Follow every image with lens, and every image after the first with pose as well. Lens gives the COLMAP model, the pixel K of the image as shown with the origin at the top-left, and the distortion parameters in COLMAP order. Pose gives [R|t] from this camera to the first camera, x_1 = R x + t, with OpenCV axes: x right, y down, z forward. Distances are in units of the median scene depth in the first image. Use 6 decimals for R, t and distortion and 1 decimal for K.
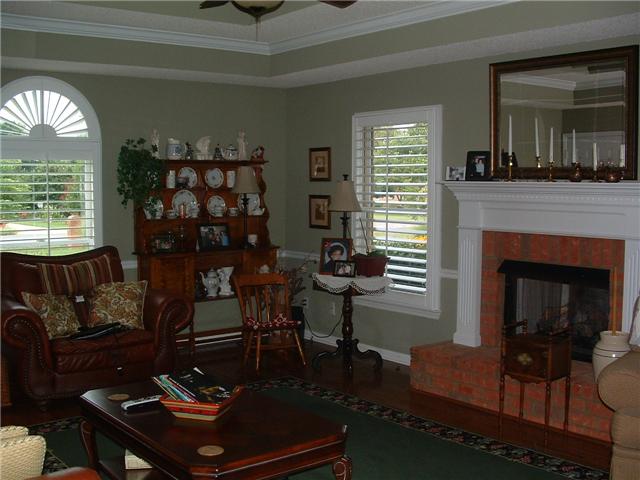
lens RADIAL K [[747.1, 0, 320.0], [0, 747.1, 240.0], [0, 0, 1]] dist [-0.268142, 0.311697]
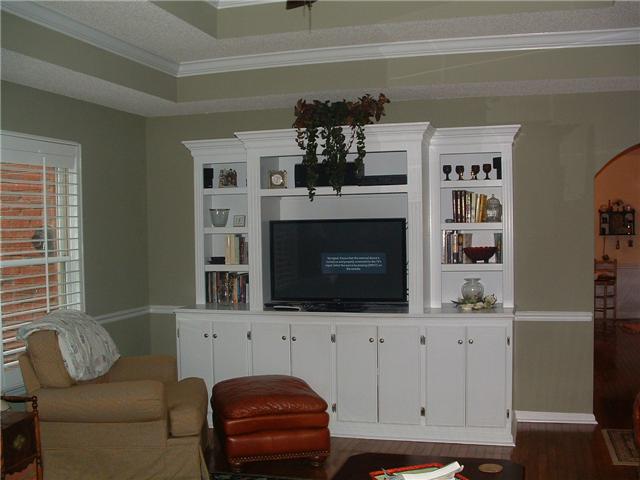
lens RADIAL K [[747.1, 0, 320.0], [0, 747.1, 240.0], [0, 0, 1]] dist [-0.268142, 0.311697]
pose [[-0.582396, -0.001691, 0.812903, -0.492235], [0.084212, 0.994492, 0.062401, -0.072902], [-0.808531, 0.104798, -0.579046, 1.020213]]
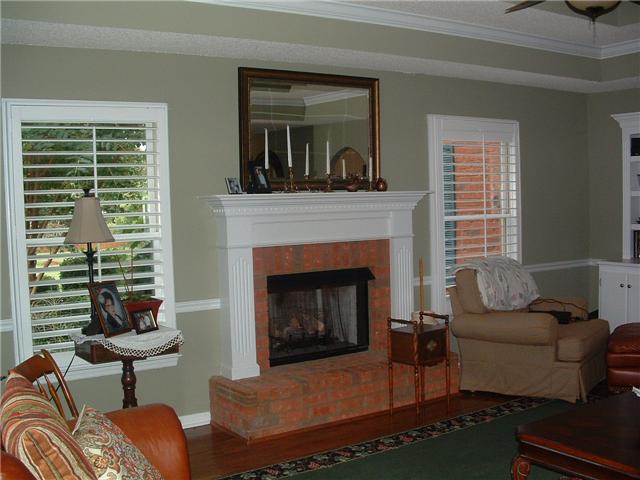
lens RADIAL K [[747.1, 0, 320.0], [0, 747.1, 240.0], [0, 0, 1]] dist [-0.268142, 0.311697]
pose [[0.099764, -0.057190, 0.993366, -0.765016], [0.101210, 0.993752, 0.047048, -0.063719], [-0.989850, 0.095845, 0.104929, 0.907126]]
